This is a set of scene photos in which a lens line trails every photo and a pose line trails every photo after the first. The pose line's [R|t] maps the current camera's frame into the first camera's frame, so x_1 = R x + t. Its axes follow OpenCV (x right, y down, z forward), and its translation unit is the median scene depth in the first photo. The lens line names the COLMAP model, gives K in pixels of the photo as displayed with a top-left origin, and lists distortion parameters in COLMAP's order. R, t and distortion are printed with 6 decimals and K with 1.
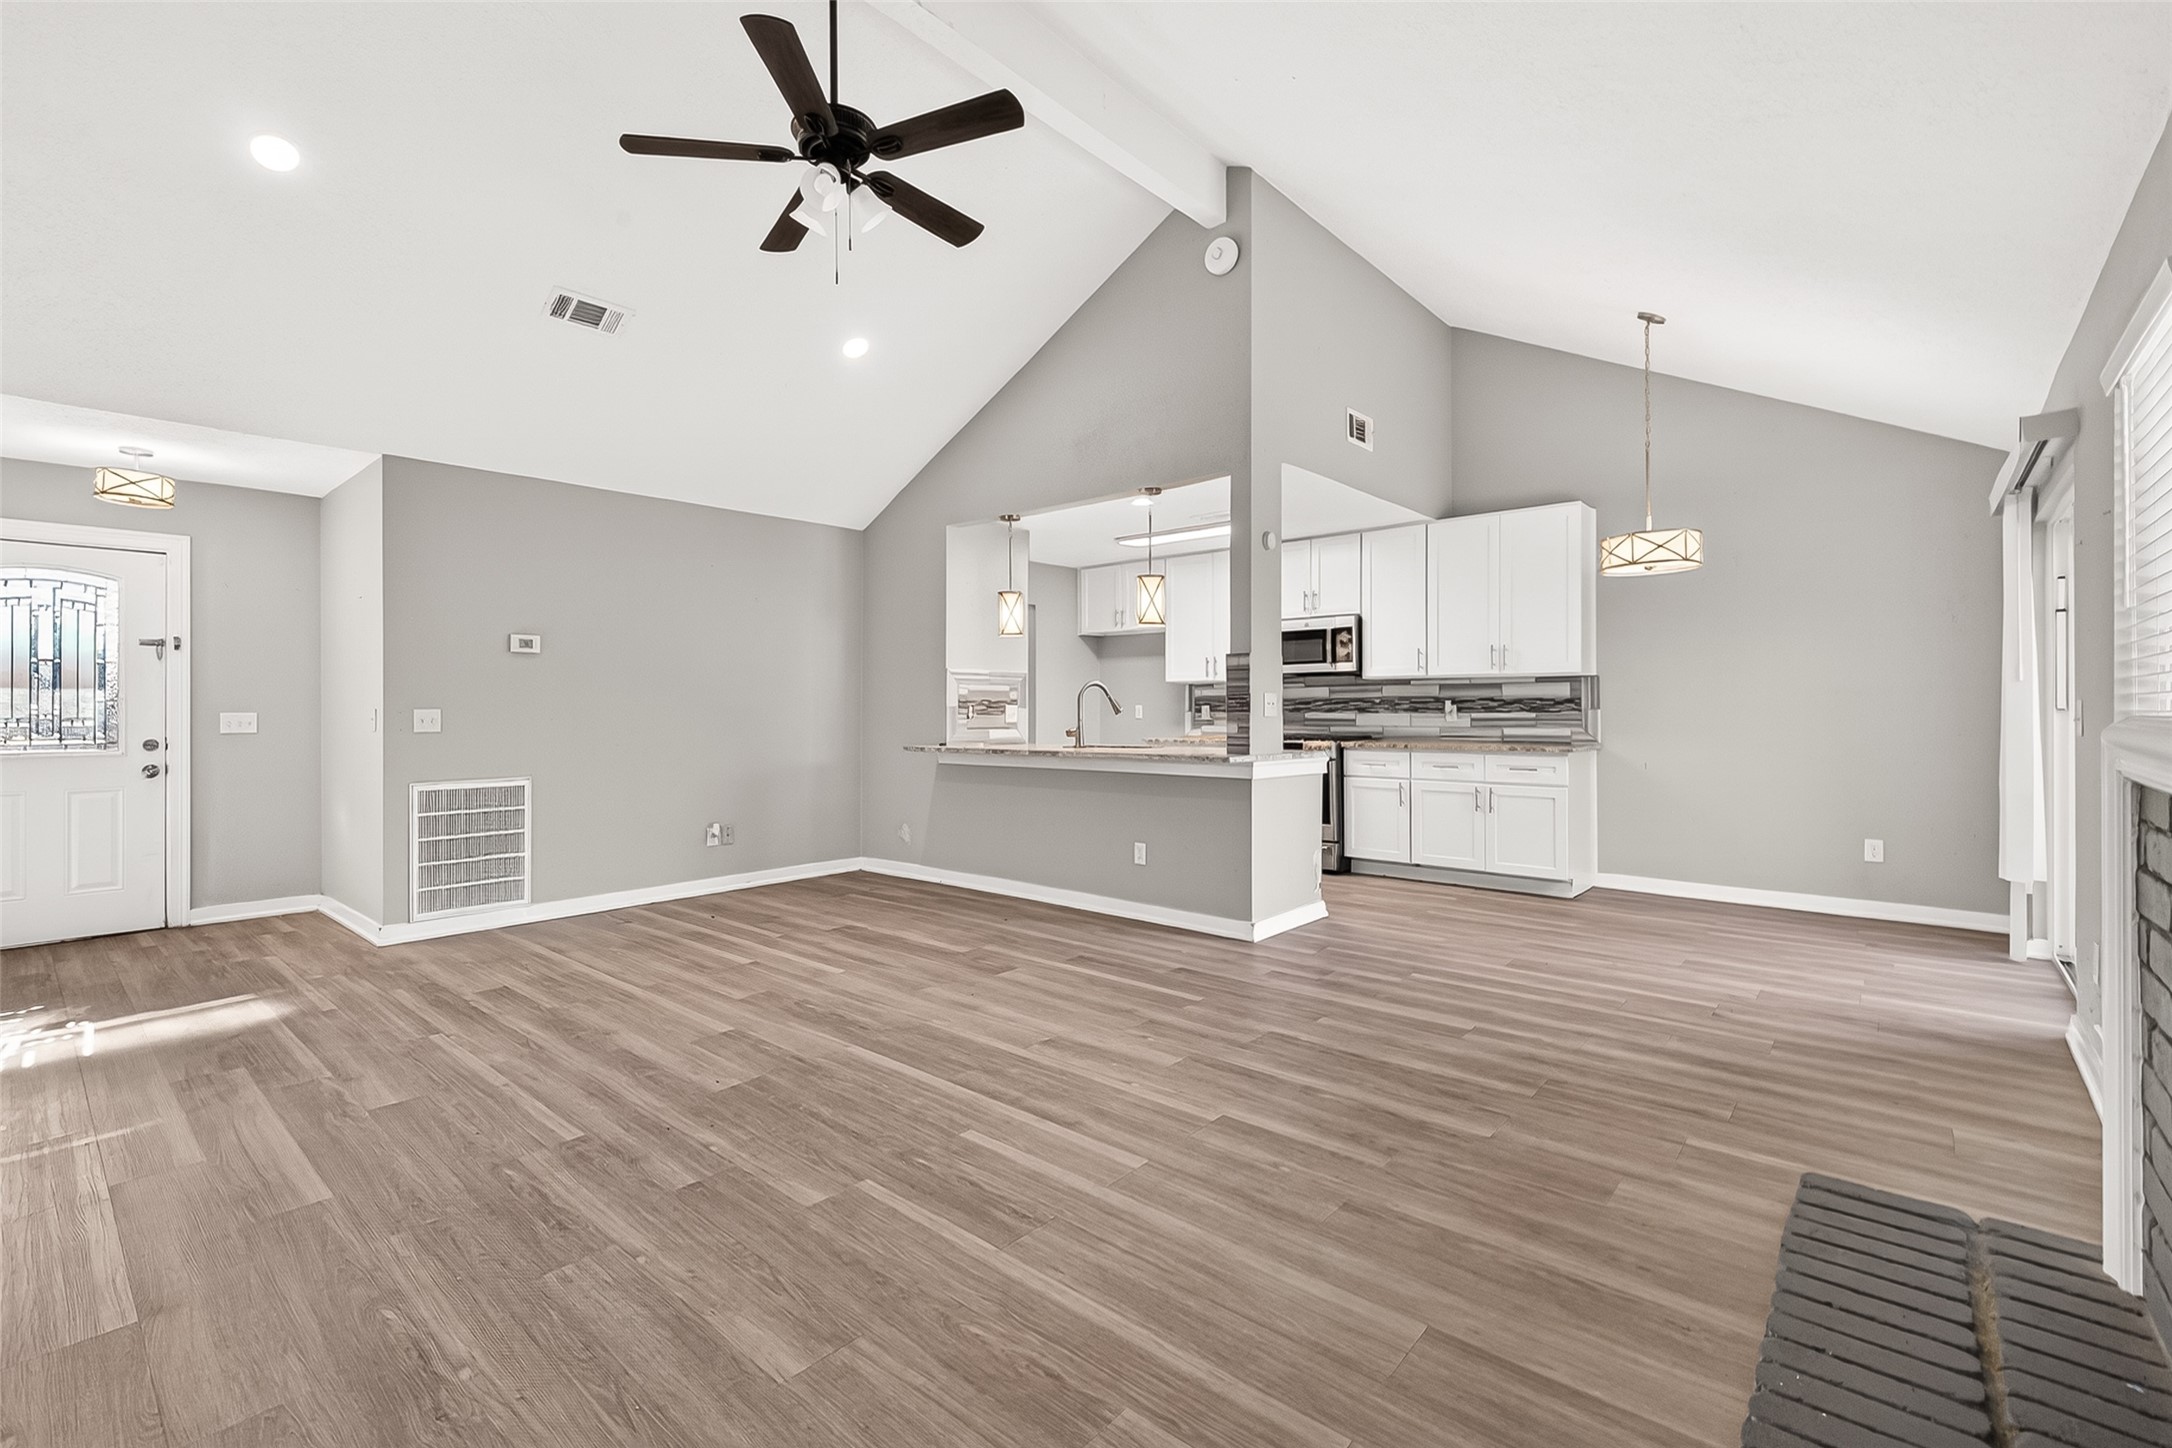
lens RADIAL K [[958.3, 0, 1017.6], [0, 958.3, 706.4], [0, 0, 1]] dist [0.003103, -0.000385]
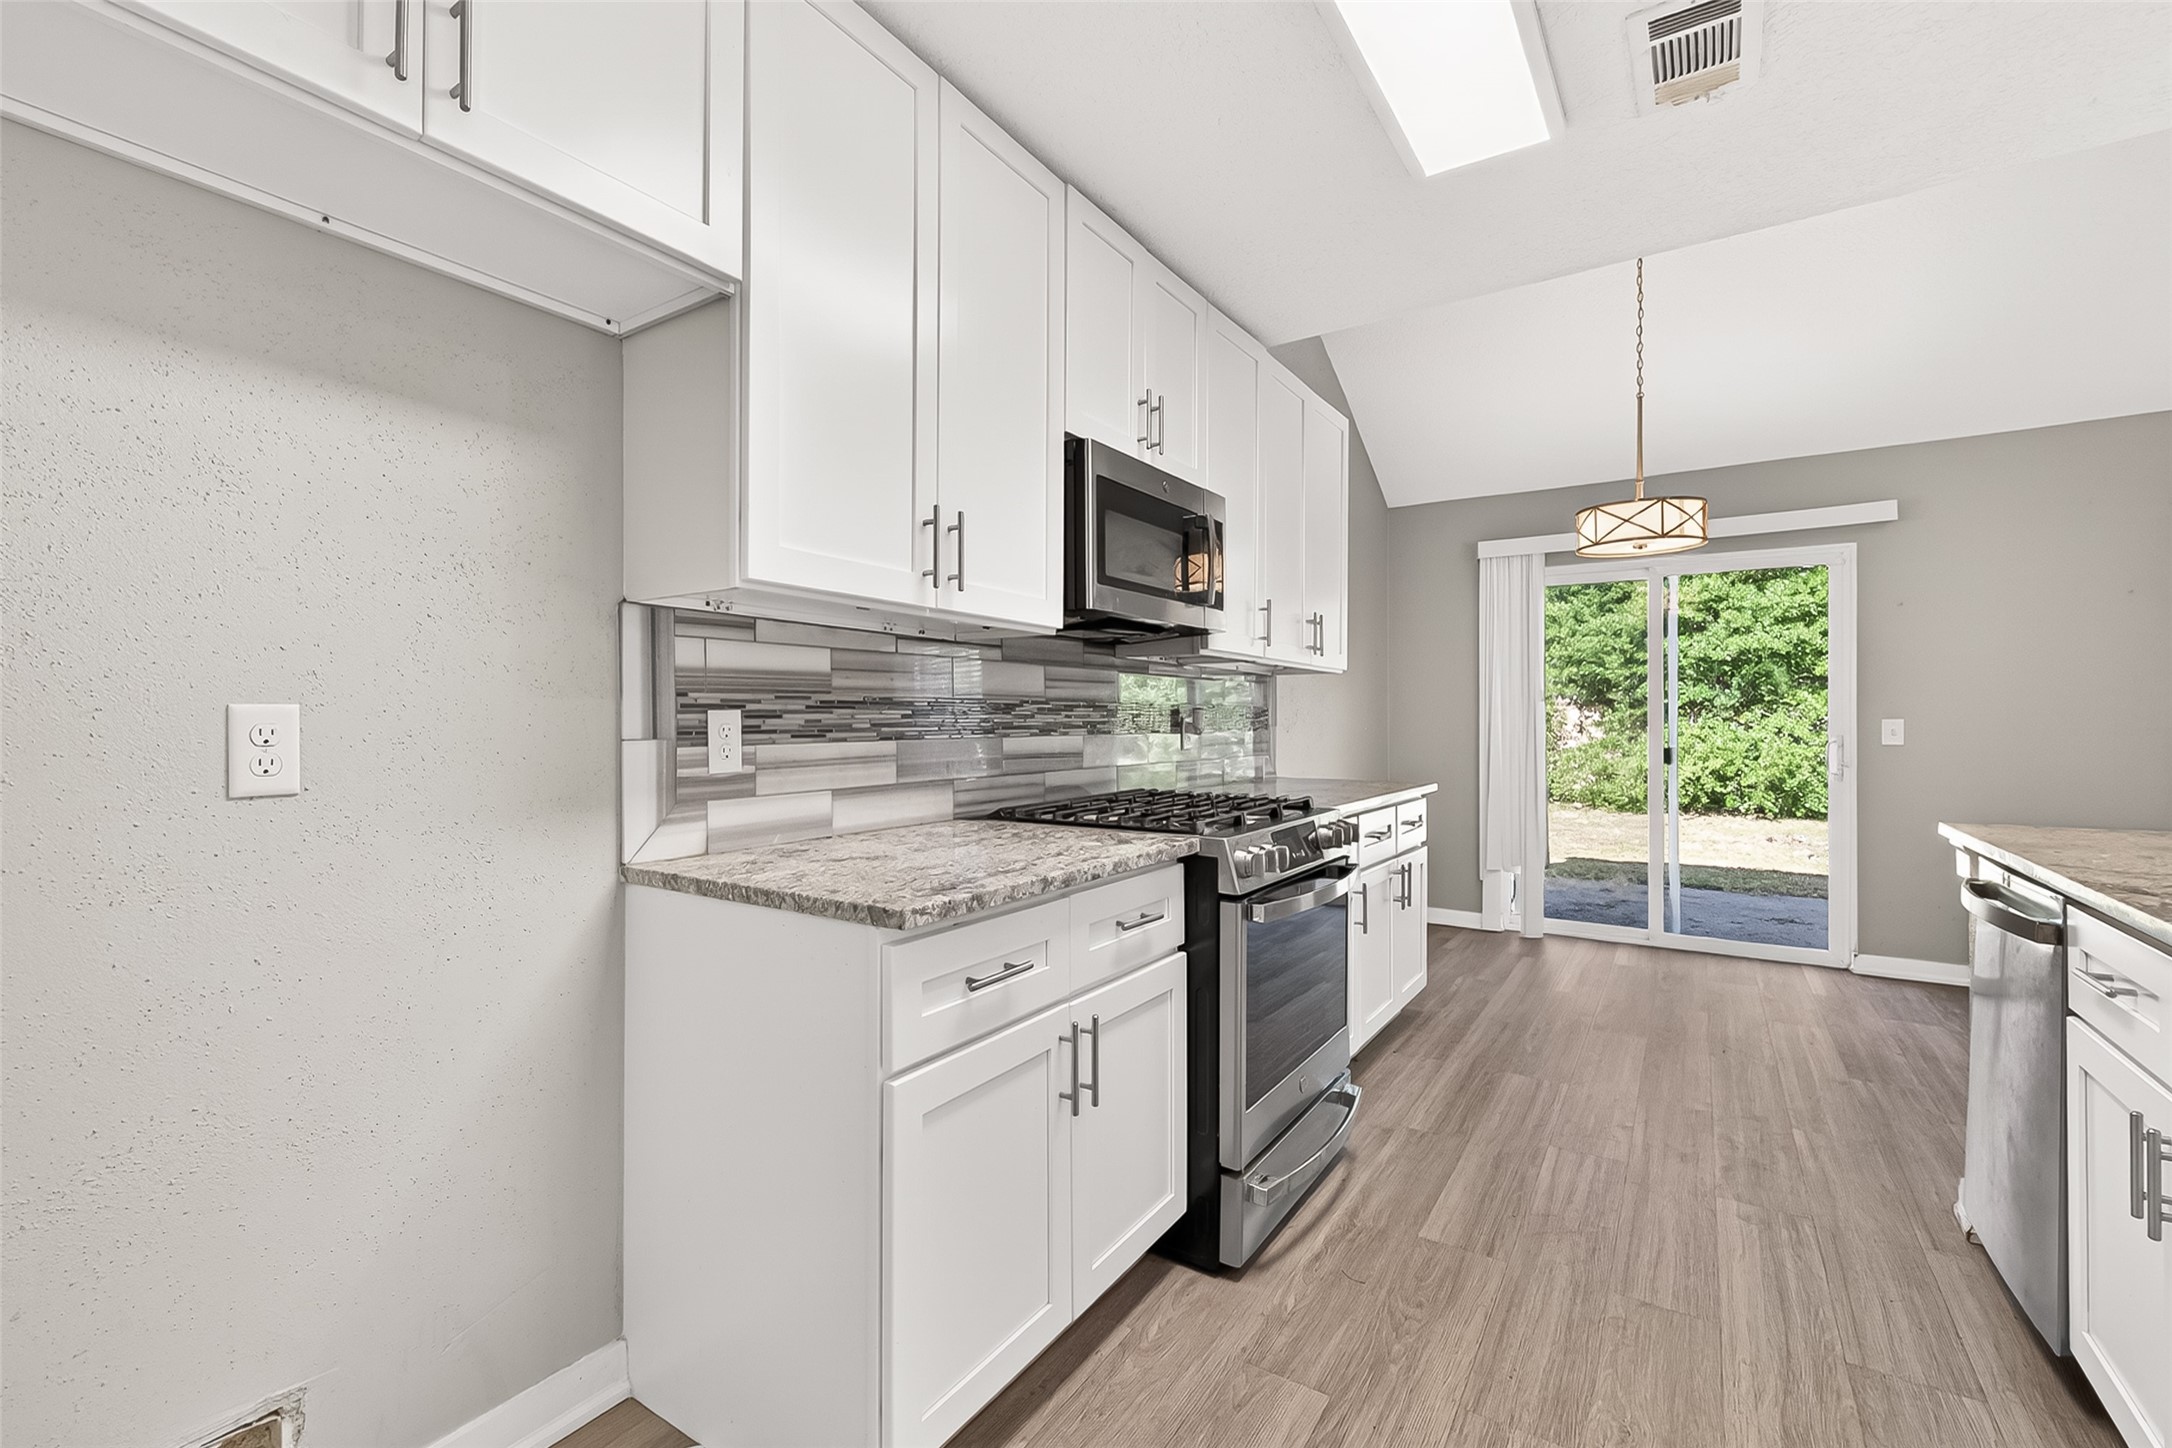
lens RADIAL K [[967.4, 0, 1013.1], [0, 967.4, 719.3], [0, 0, 1]] dist [0.002506, -0.000123]
pose [[-0.132606, 0.007976, 0.991137, -0.058032], [-0.000795, 0.999966, -0.008153, 0.004728], [-0.991169, -0.001869, -0.132595, 1.565149]]
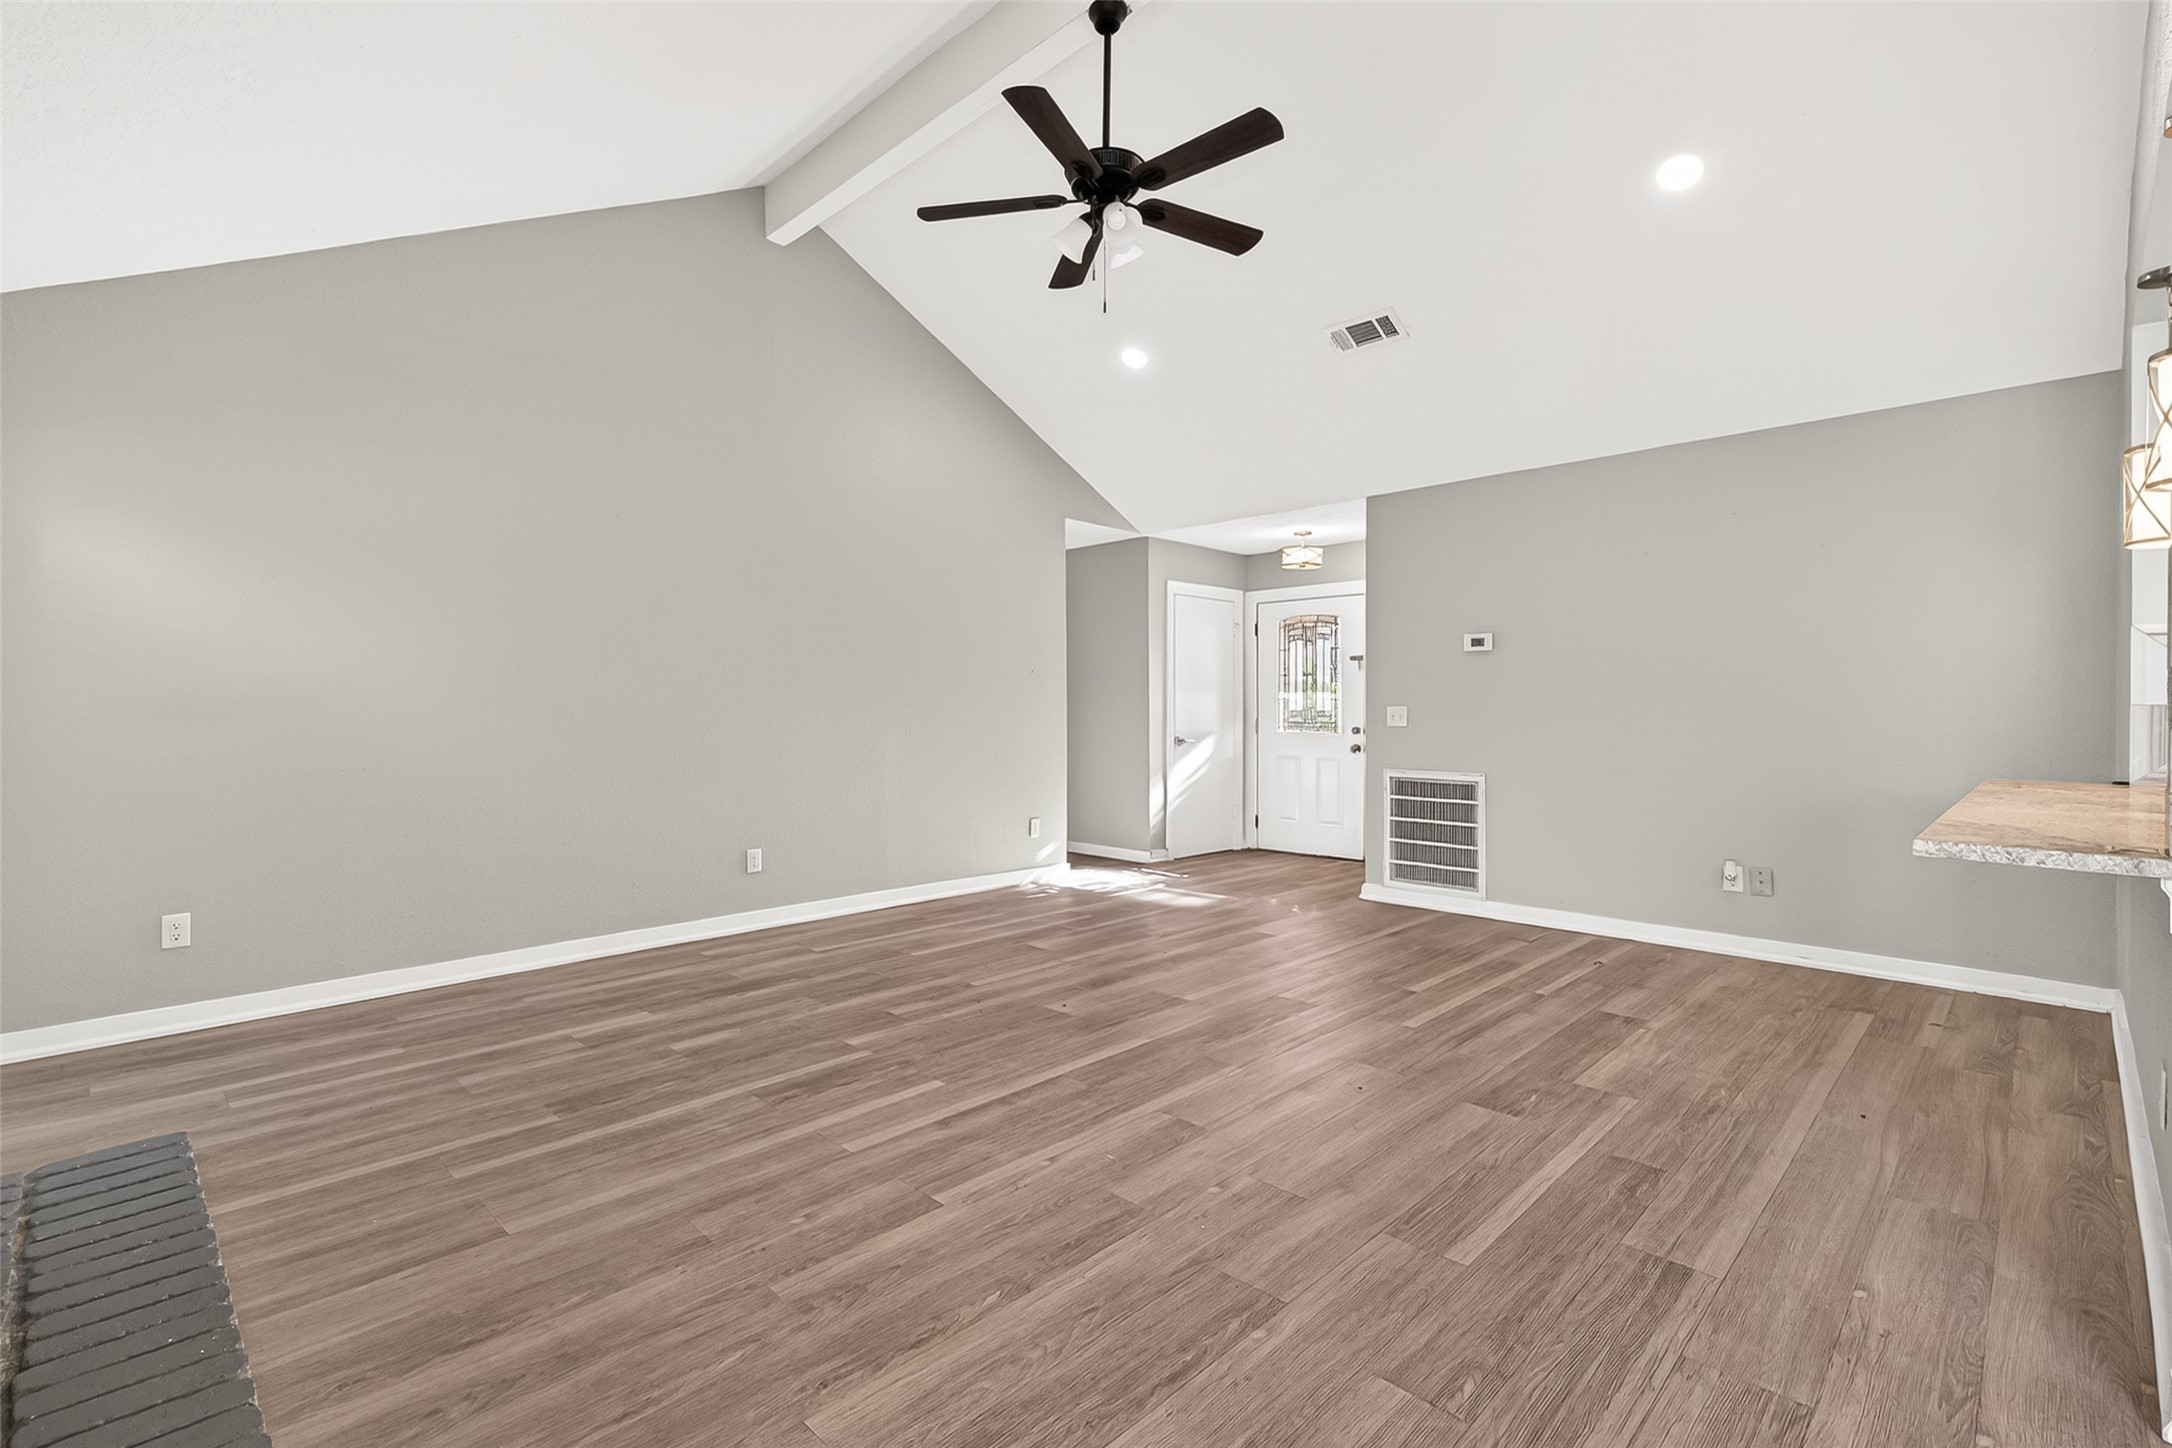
lens RADIAL K [[980.3, 0, 998.5], [0, 980.3, 715.5], [0, 0, 1]] dist [0.004617, -0.000088]
pose [[-0.073894, 0.013634, -0.997173, 0.563937], [0.002274, 0.999906, 0.013502, 0.002295], [0.997264, -0.001270, -0.073918, 0.607823]]
